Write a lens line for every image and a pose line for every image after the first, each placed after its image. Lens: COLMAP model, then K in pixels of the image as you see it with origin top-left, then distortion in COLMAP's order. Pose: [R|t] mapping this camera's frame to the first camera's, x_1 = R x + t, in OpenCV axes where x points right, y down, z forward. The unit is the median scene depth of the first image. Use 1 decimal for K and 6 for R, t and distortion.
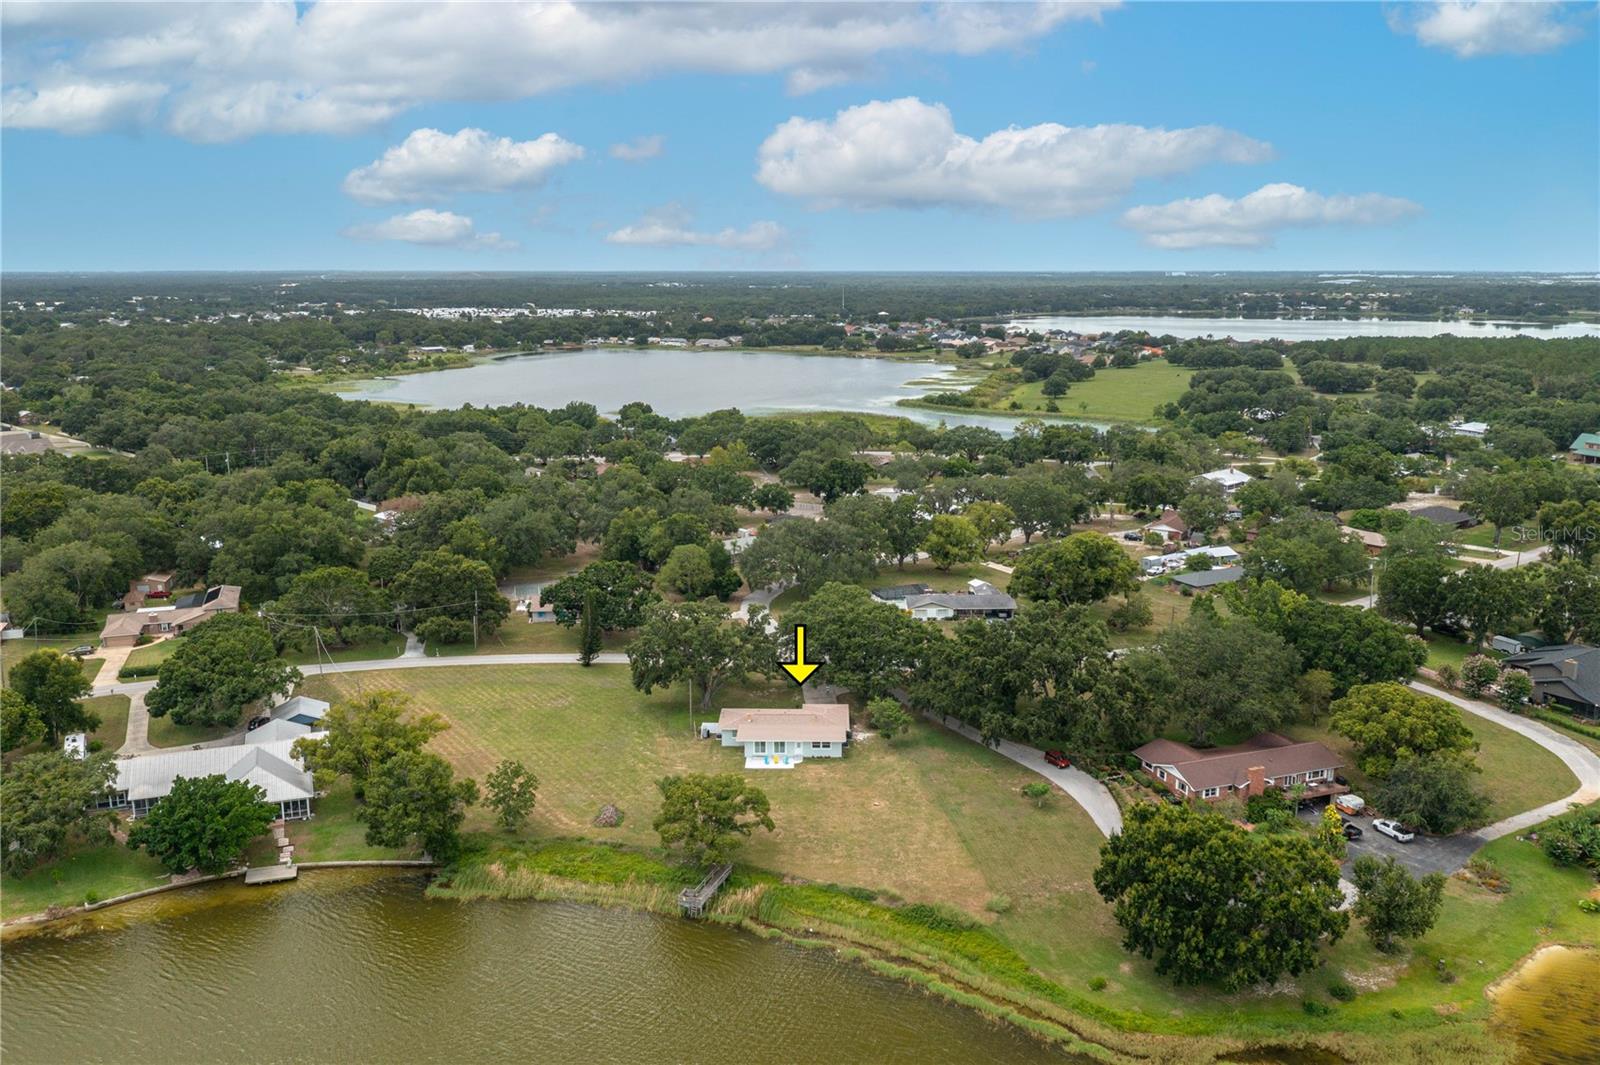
lens RADIAL K [[1283.8, 0, 789.3], [0, 1283.8, 526.4], [0, 0, 1]] dist [-0.025003, 0.011994]
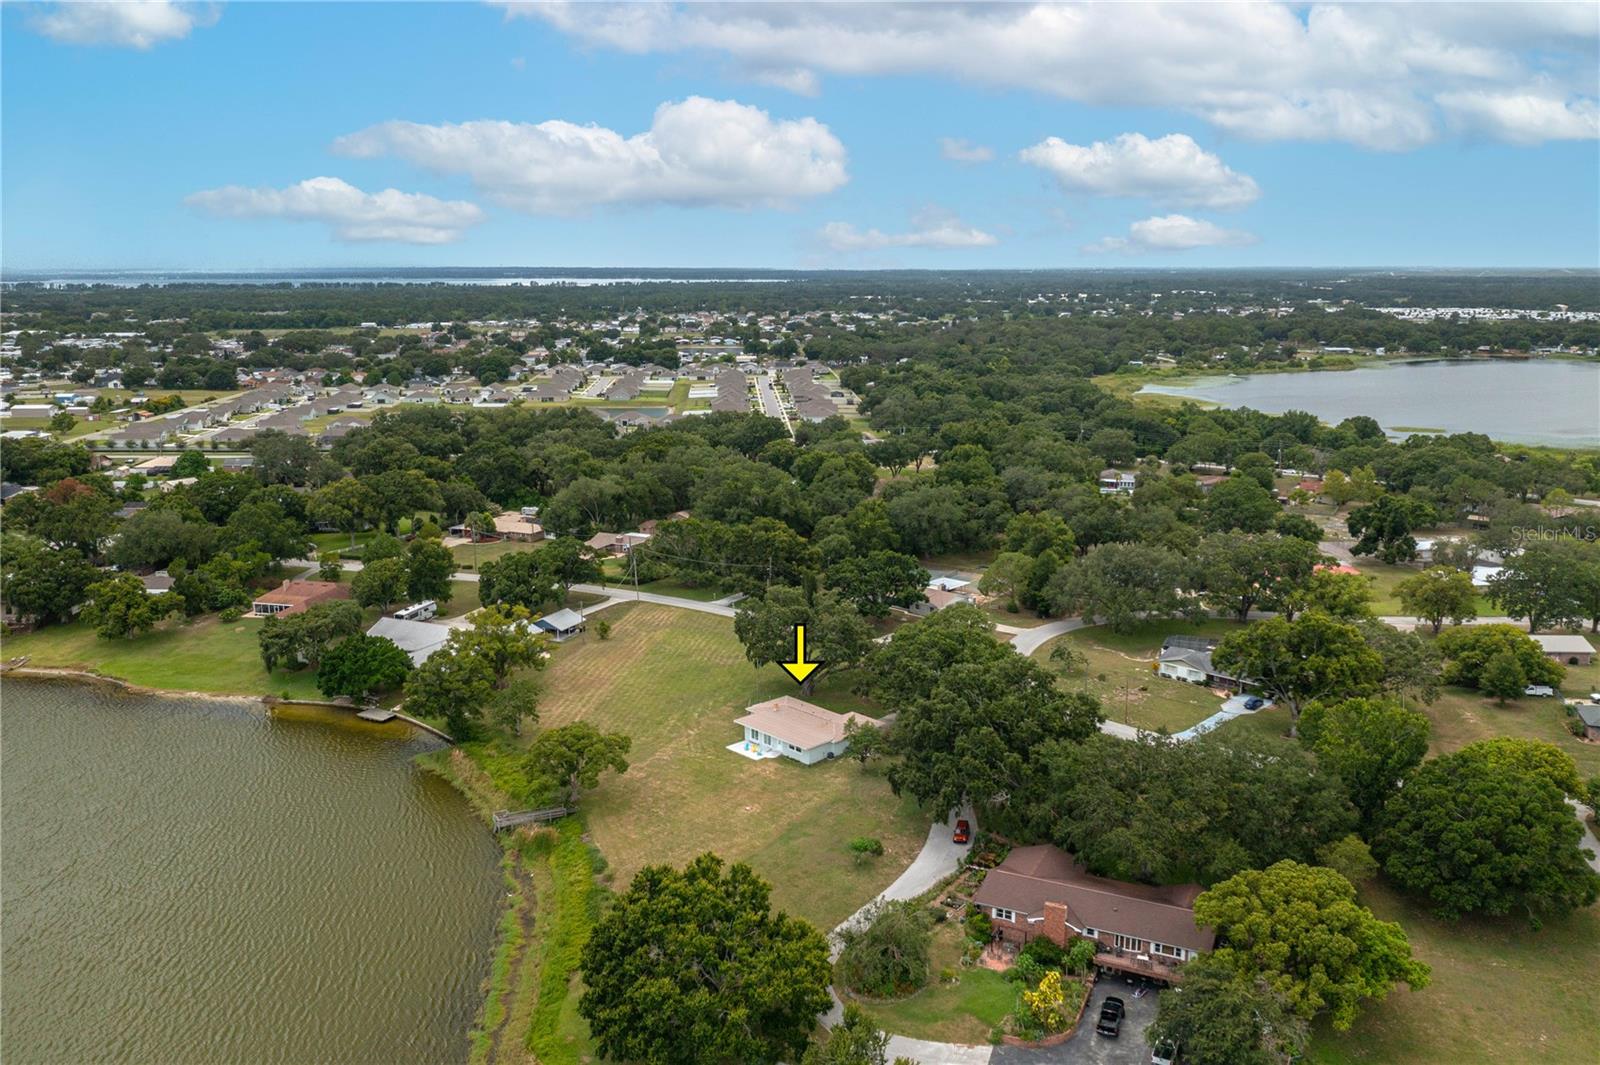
lens RADIAL K [[1283.8, 0, 795.3], [0, 1283.8, 532.2], [0, 0, 1]] dist [-0.025003, 0.011994]
pose [[0.691552, 0.144589, -0.707707, 0.247921], [-0.138897, 0.988095, 0.066148, -0.021195], [0.708846, 0.052554, 0.703403, 0.103336]]
